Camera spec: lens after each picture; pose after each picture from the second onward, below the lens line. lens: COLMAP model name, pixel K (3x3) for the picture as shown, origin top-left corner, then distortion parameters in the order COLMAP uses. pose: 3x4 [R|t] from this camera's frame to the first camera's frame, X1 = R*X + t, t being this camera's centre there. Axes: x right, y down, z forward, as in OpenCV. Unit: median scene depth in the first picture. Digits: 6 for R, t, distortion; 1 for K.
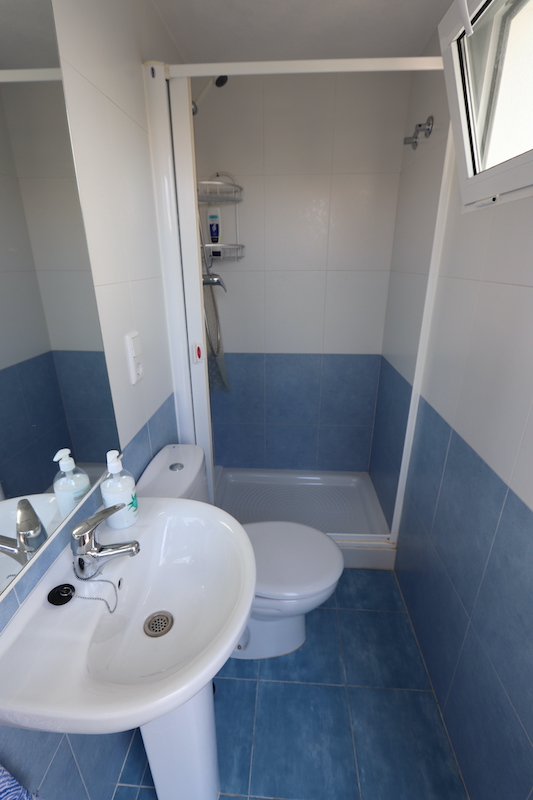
lens RADIAL K [[370.9, 0, 265.8], [0, 370.9, 401.6], [0, 0, 1]] dist [-0.020738, 0.003765]
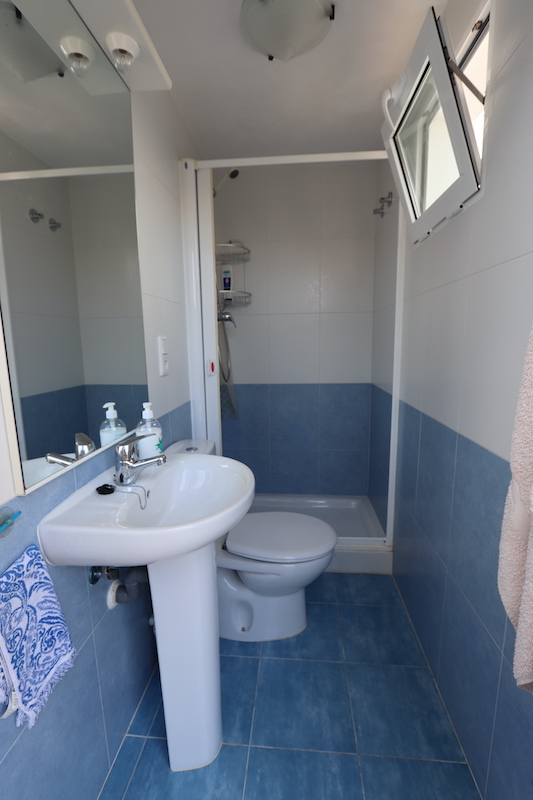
lens RADIAL K [[370.9, 0, 266.1], [0, 370.9, 400.3], [0, 0, 1]] dist [-0.020738, 0.003765]
pose [[0.999655, -0.008280, -0.024946, 0.026845], [0.002954, 0.978462, -0.206406, 0.254761], [0.026118, 0.206261, 0.978148, -0.180421]]
